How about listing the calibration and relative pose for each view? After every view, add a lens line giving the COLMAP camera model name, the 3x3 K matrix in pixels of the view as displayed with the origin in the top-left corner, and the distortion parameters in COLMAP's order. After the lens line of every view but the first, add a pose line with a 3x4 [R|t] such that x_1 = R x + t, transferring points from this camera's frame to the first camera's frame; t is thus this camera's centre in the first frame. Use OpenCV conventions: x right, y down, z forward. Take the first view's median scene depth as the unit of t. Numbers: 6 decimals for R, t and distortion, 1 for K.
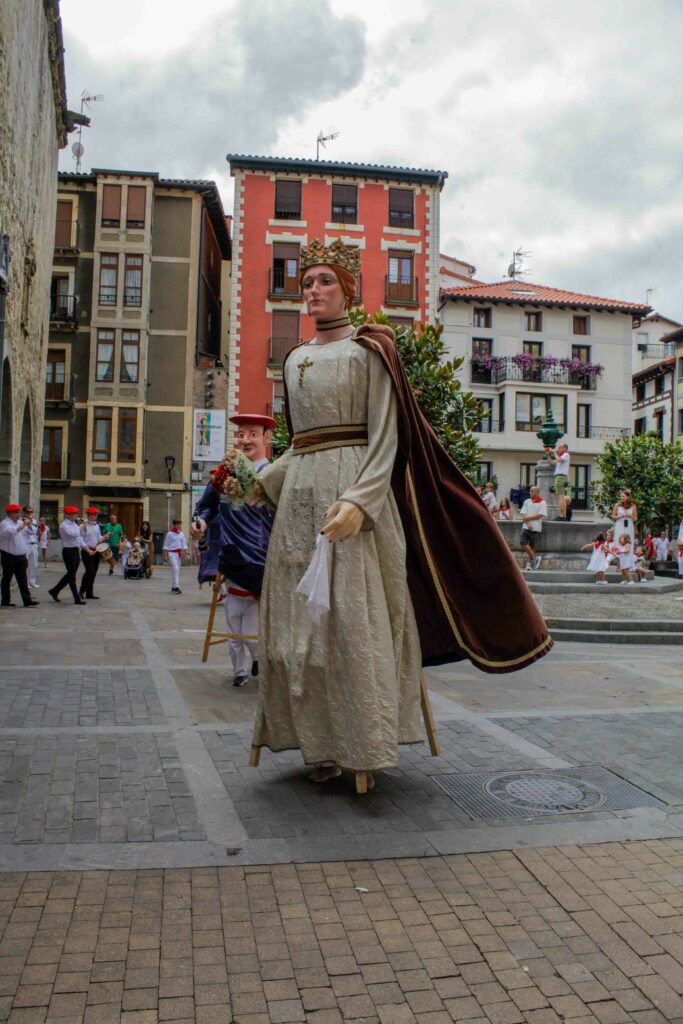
lens RADIAL K [[817.6, 0, 346.6], [0, 817.6, 530.2], [0, 0, 1]] dist [-0.153961, 0.104791]
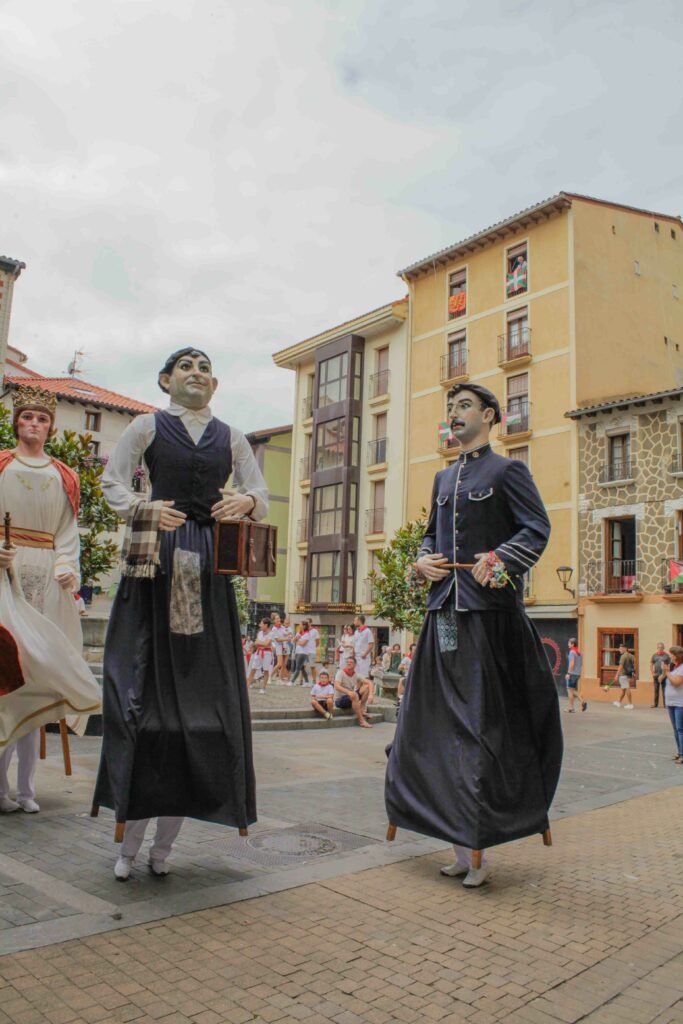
lens RADIAL K [[821.9, 0, 347.2], [0, 821.9, 526.0], [0, 0, 1]] dist [-0.158036, 0.112391]
pose [[0.821202, 0.085397, 0.564212, -0.136940], [-0.017455, 0.992035, -0.124747, -0.004340], [-0.570371, 0.092594, 0.816151, -0.040348]]
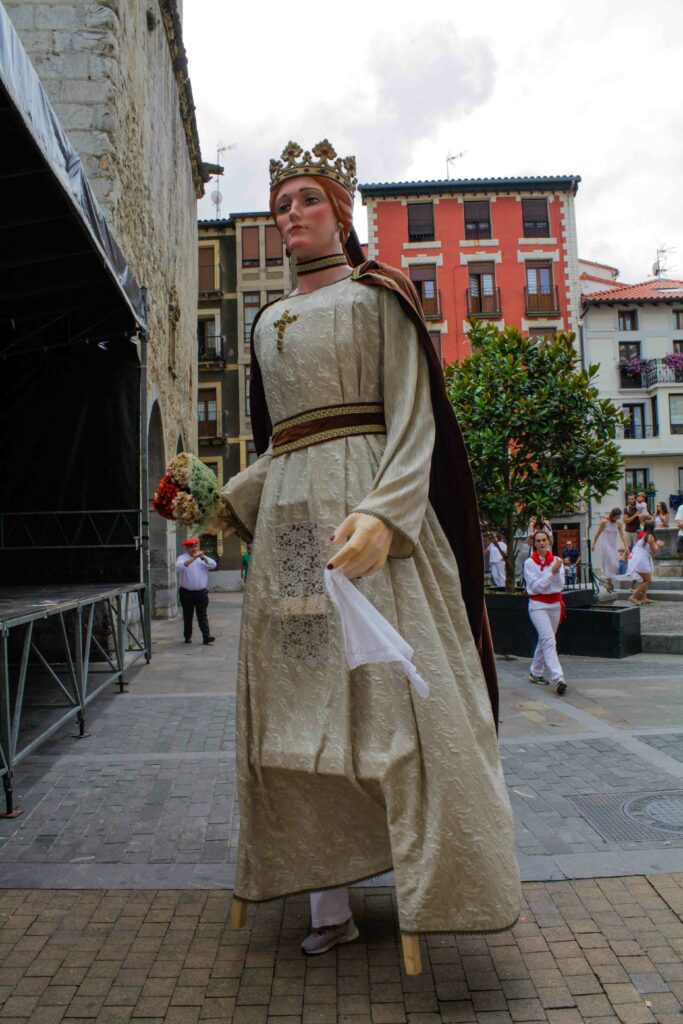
lens RADIAL K [[817.6, 0, 346.6], [0, 817.6, 530.2], [0, 0, 1]] dist [-0.153961, 0.104791]
pose [[0.979358, -0.056408, -0.194102, 0.016114], [0.051360, 0.998201, -0.030948, 0.000431], [0.195498, 0.020340, 0.980493, 0.000750]]
